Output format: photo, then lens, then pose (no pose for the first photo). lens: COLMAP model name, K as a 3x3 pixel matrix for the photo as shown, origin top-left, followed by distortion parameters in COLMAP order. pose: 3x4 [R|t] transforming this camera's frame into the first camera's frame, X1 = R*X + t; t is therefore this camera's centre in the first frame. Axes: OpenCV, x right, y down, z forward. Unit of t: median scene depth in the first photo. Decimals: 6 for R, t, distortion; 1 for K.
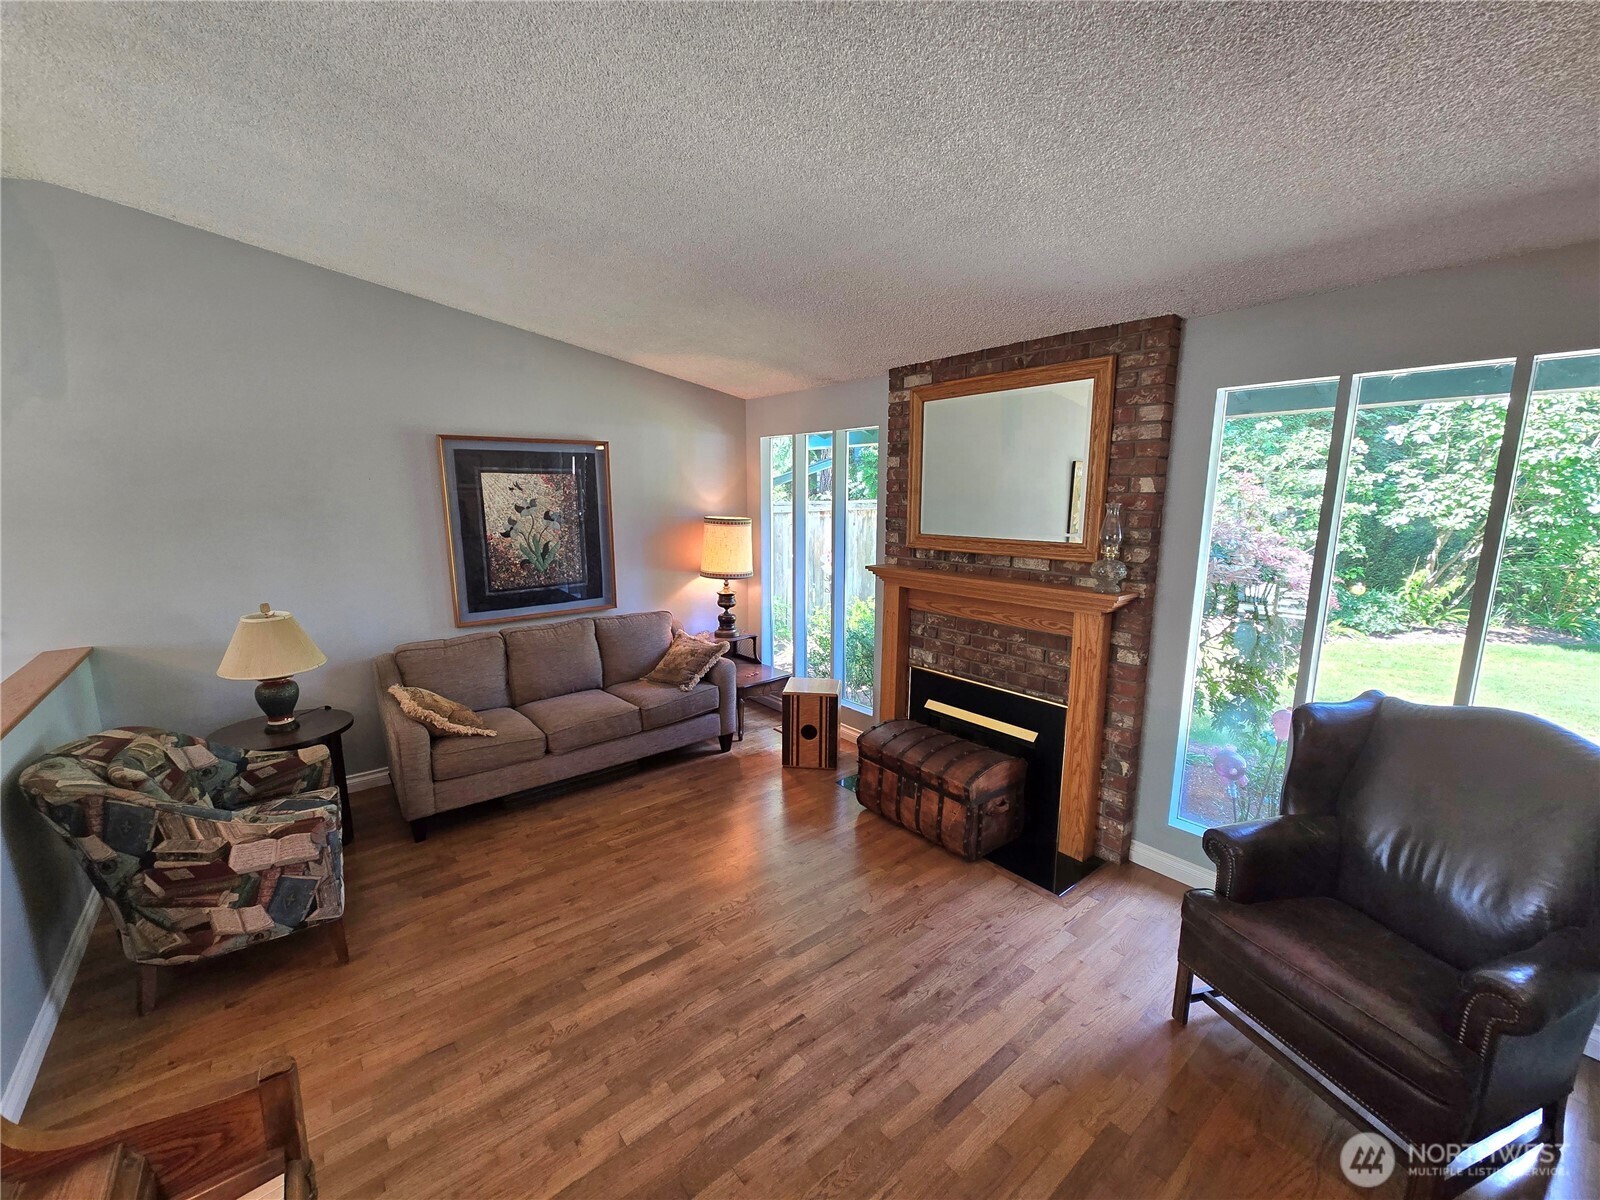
lens RADIAL K [[650.6, 0, 800.3], [0, 650.6, 604.8], [0, 0, 1]] dist [-0.002624, 0.001501]
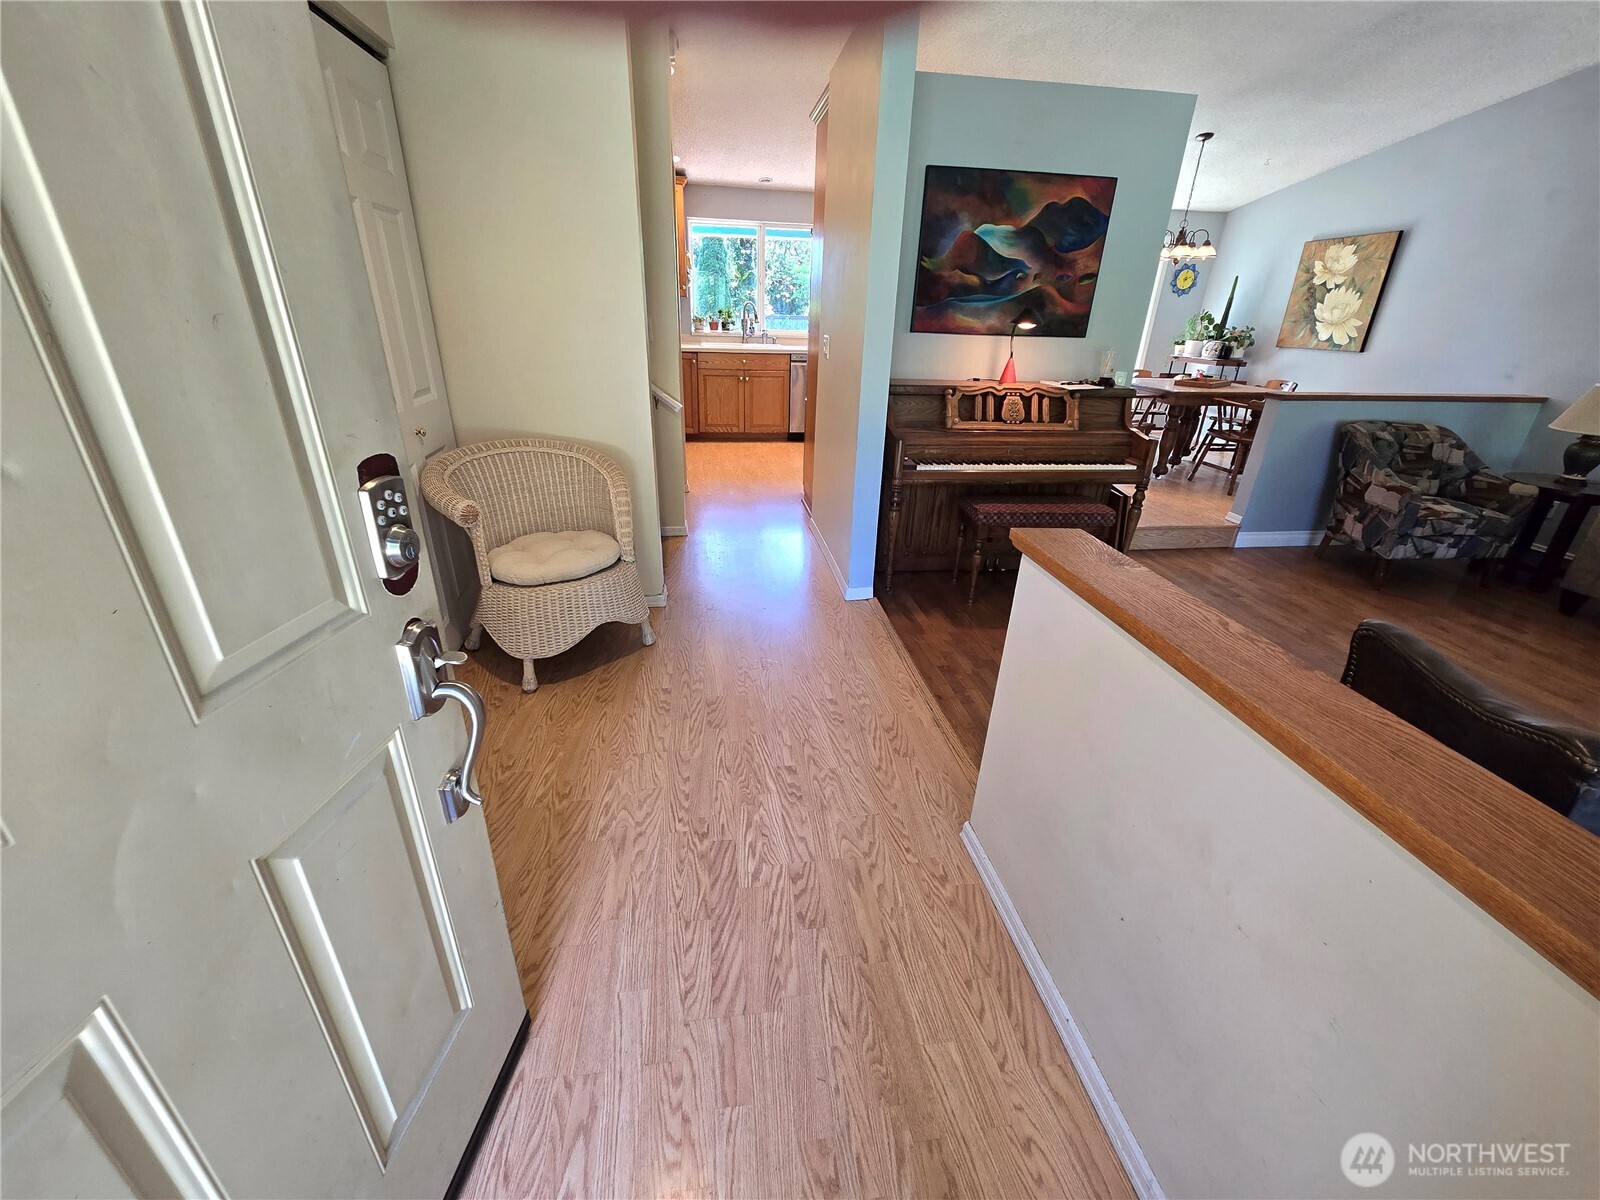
lens RADIAL K [[650.6, 0, 800.1], [0, 650.6, 602.9], [0, 0, 1]] dist [-0.002624, 0.001501]
pose [[-0.523624, 0.337469, -0.782261, 1.052188], [-0.171927, 0.857453, 0.484991, 0.045169], [0.834421, 0.388445, -0.390963, 0.390388]]
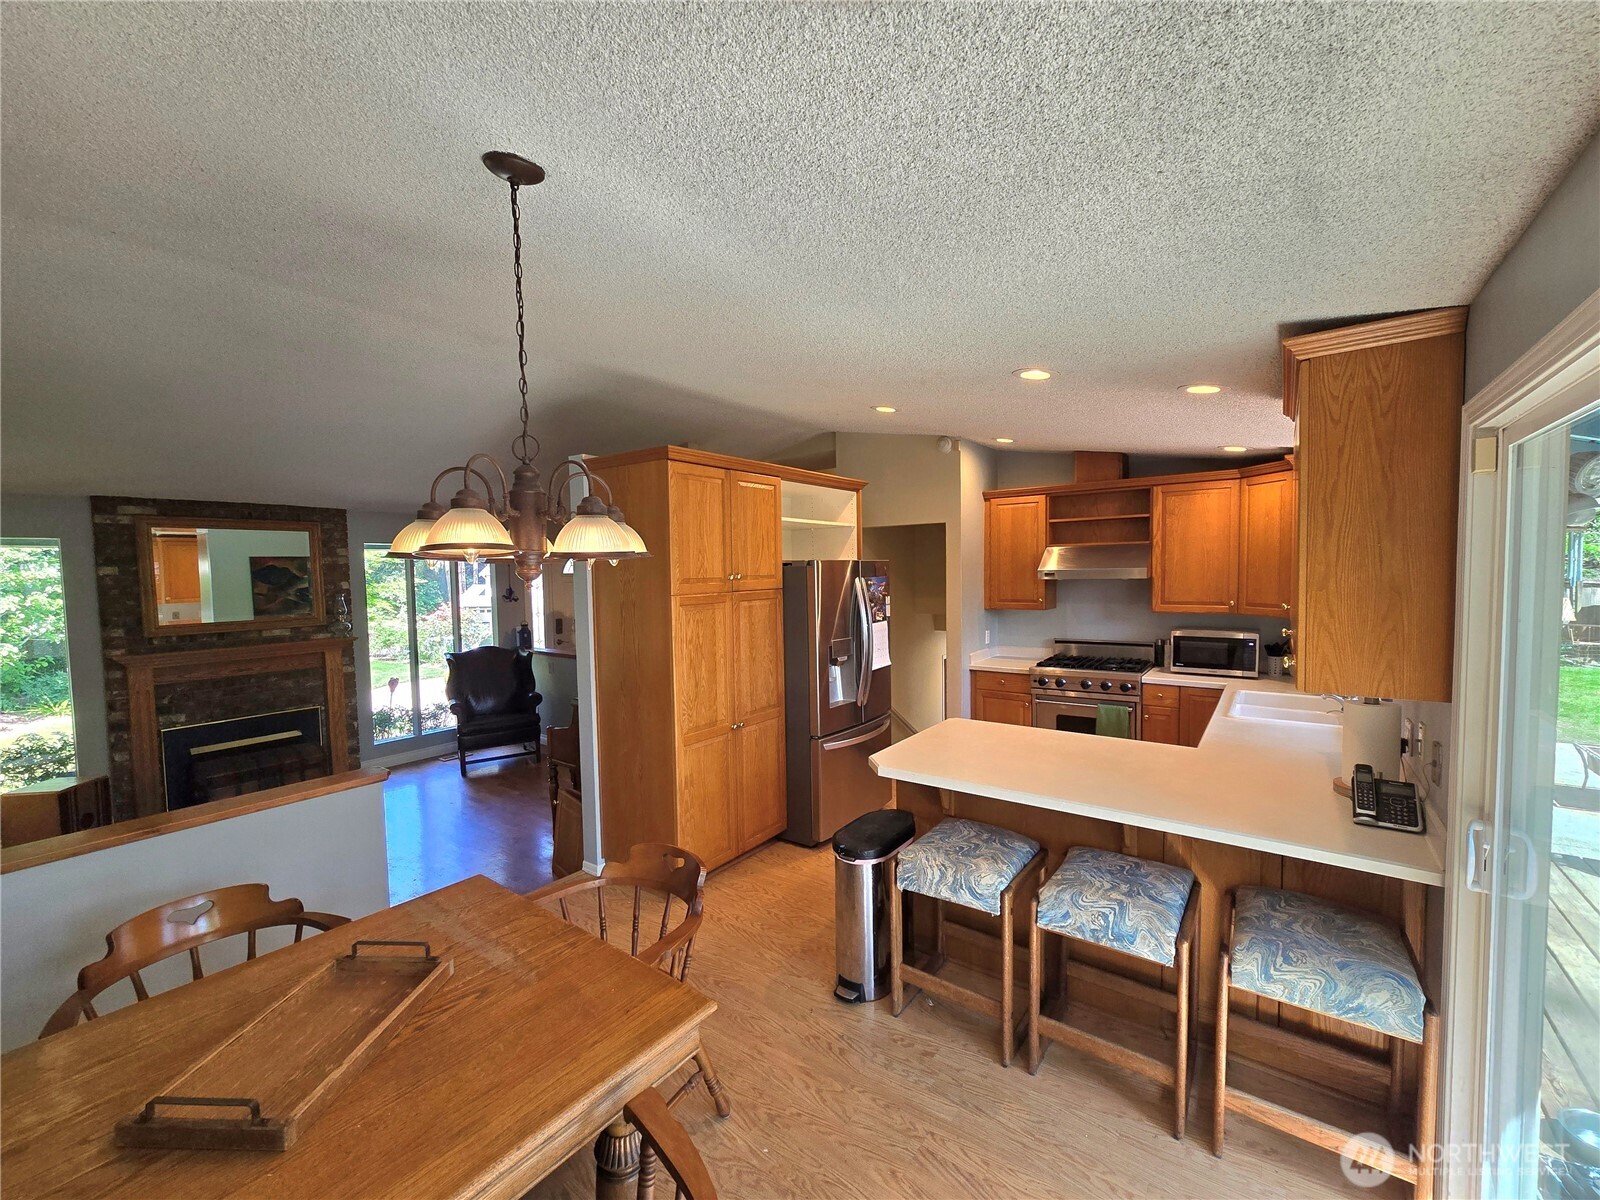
lens RADIAL K [[650.6, 0, 800.7], [0, 650.6, 605.7], [0, 0, 1]] dist [-0.002624, 0.001501]
pose [[-0.244327, -0.052431, 0.968274, -1.808947], [0.182221, 0.978266, 0.098952, -0.056281], [-0.952418, 0.200616, -0.229463, 0.089194]]
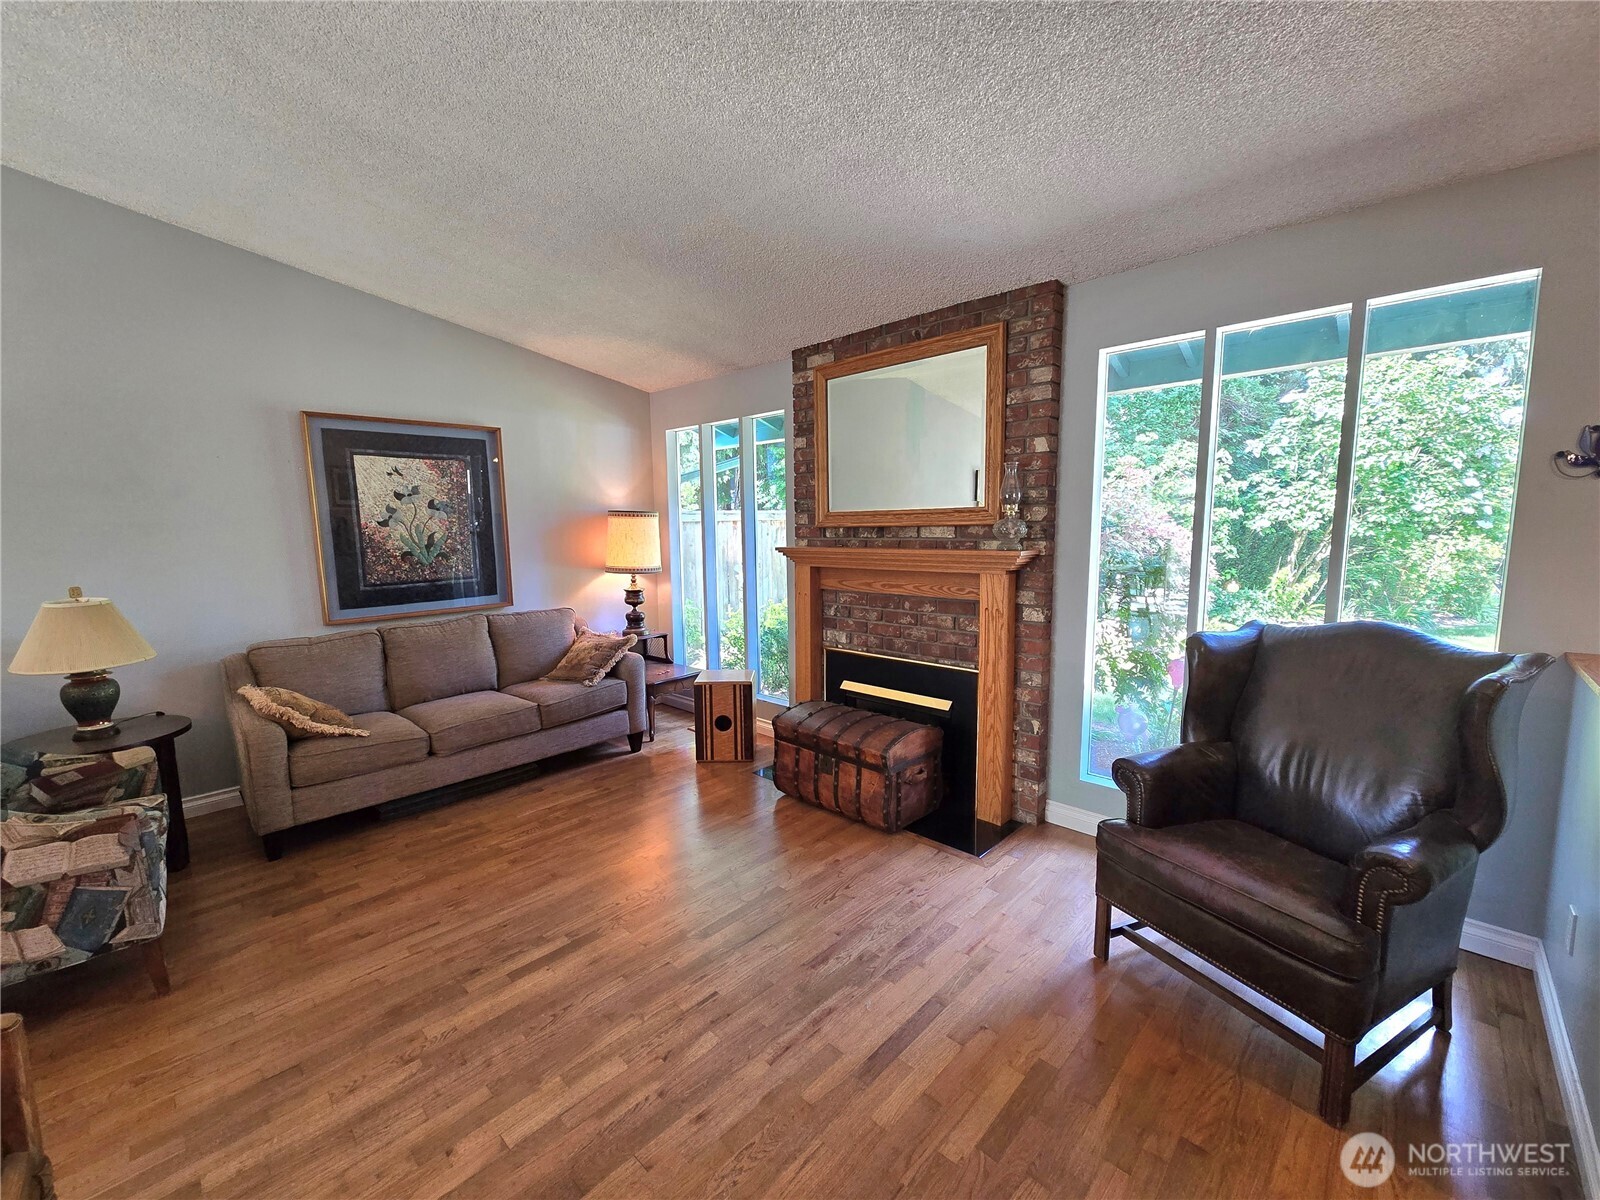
lens RADIAL K [[650.6, 0, 801.2], [0, 650.6, 604.2], [0, 0, 1]] dist [-0.002624, 0.001501]
pose [[0.991819, -0.030662, 0.123911, 0.019497], [0.037023, 0.998095, -0.049361, 0.102019], [-0.122162, 0.053545, 0.991065, 0.036599]]
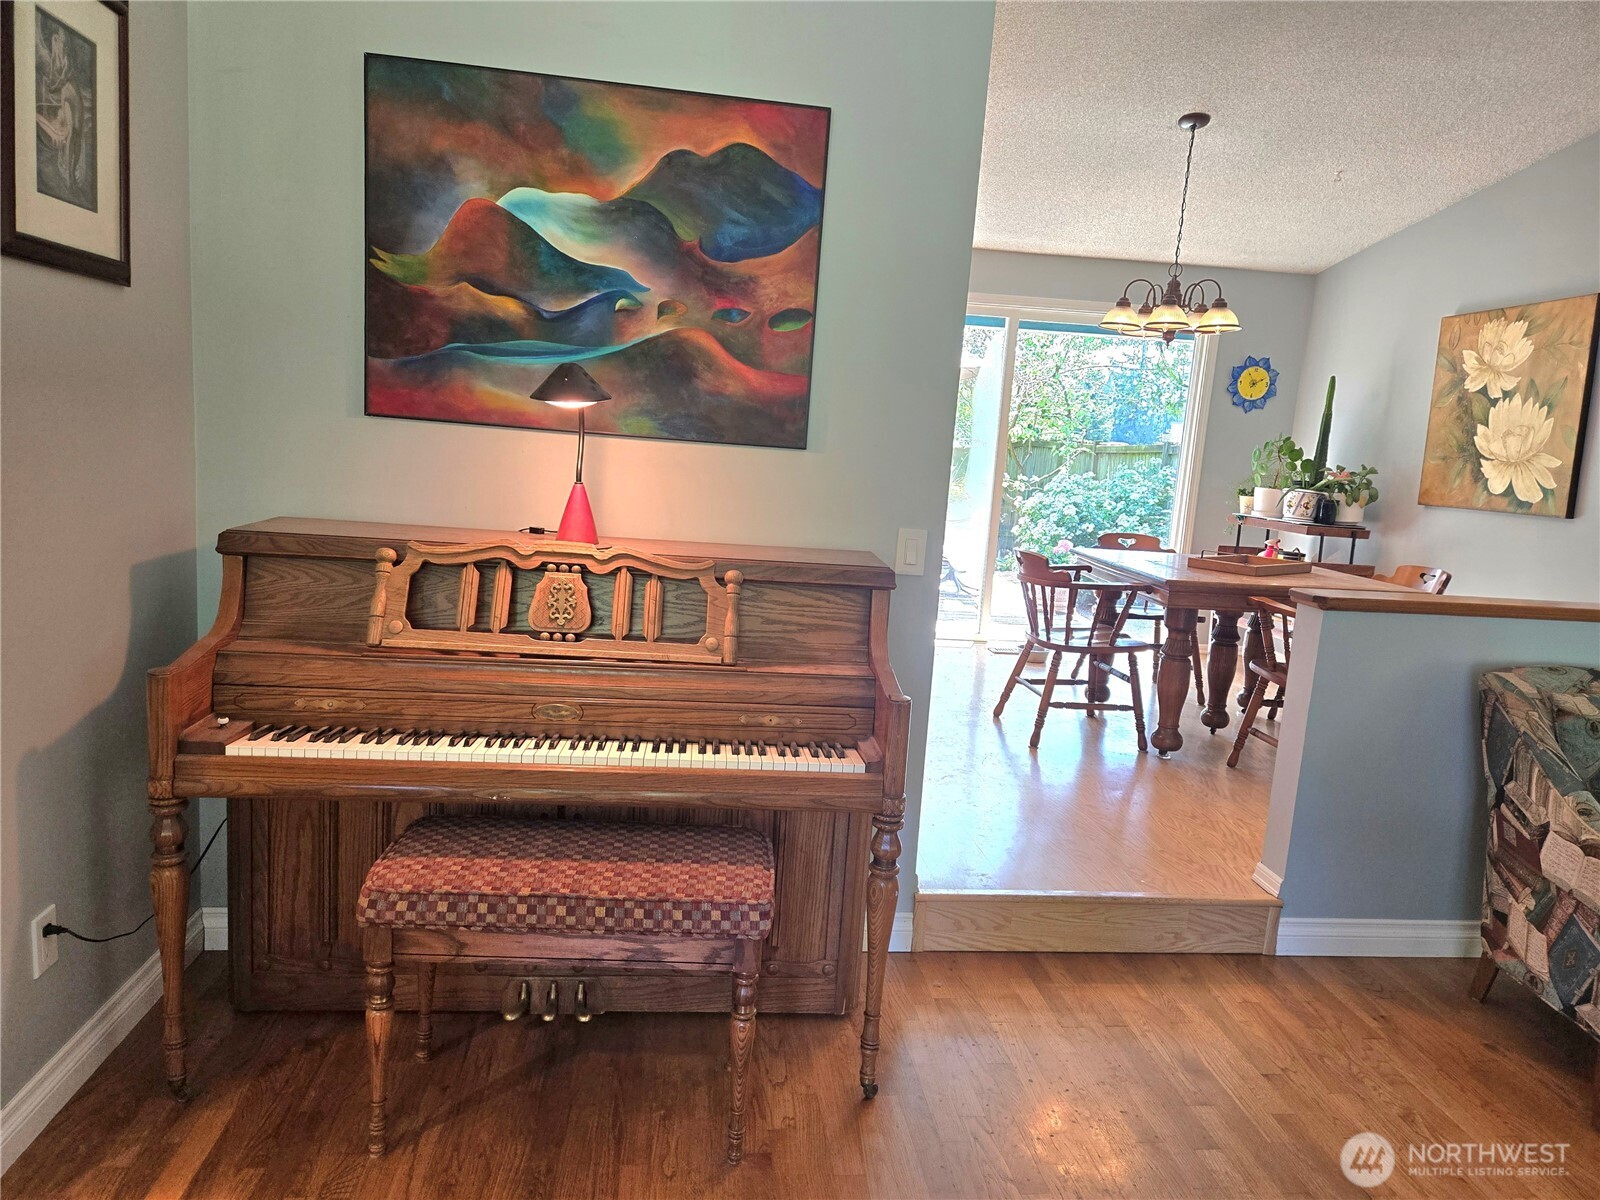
lens RADIAL K [[1067.4, 0, 812.8], [0, 1067.4, 593.9], [0, 0, 1]] dist [0.059640, -0.043747]
pose [[-0.532158, 0.086114, -0.842254, 0.346521], [-0.211890, 0.949608, 0.230968, 0.028894], [0.819701, 0.301377, -0.487095, 0.632274]]
